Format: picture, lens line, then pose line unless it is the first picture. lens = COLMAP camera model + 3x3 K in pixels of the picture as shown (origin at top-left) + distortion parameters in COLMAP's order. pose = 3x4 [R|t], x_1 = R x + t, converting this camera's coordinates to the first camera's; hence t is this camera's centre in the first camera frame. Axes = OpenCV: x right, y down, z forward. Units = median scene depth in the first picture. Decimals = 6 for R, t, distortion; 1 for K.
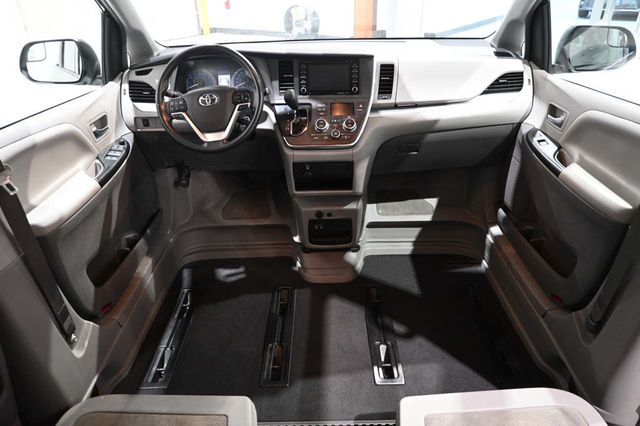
lens RADIAL K [[436.0, 0, 320.0], [0, 436.0, 213.0], [0, 0, 1]] dist [0.001623, -0.002392]
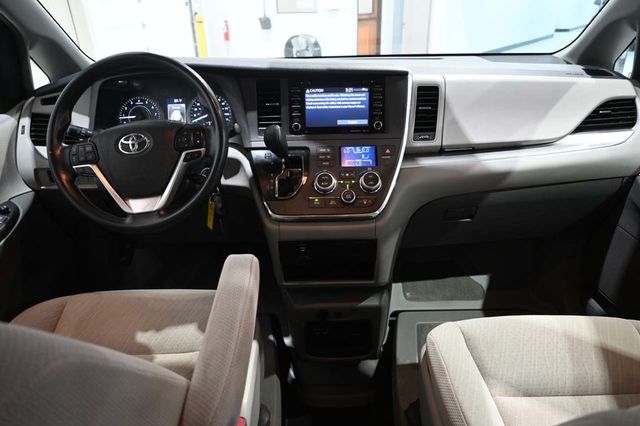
lens RADIAL K [[436.0, 0, 320.0], [0, 436.0, 213.0], [0, 0, 1]] dist [0.001623, -0.002392]
pose [[0.999986, -0.001111, -0.005149, -0.000652], [0.000746, 0.997516, -0.070432, -0.112212], [0.005215, 0.070428, 0.997503, 0.378865]]
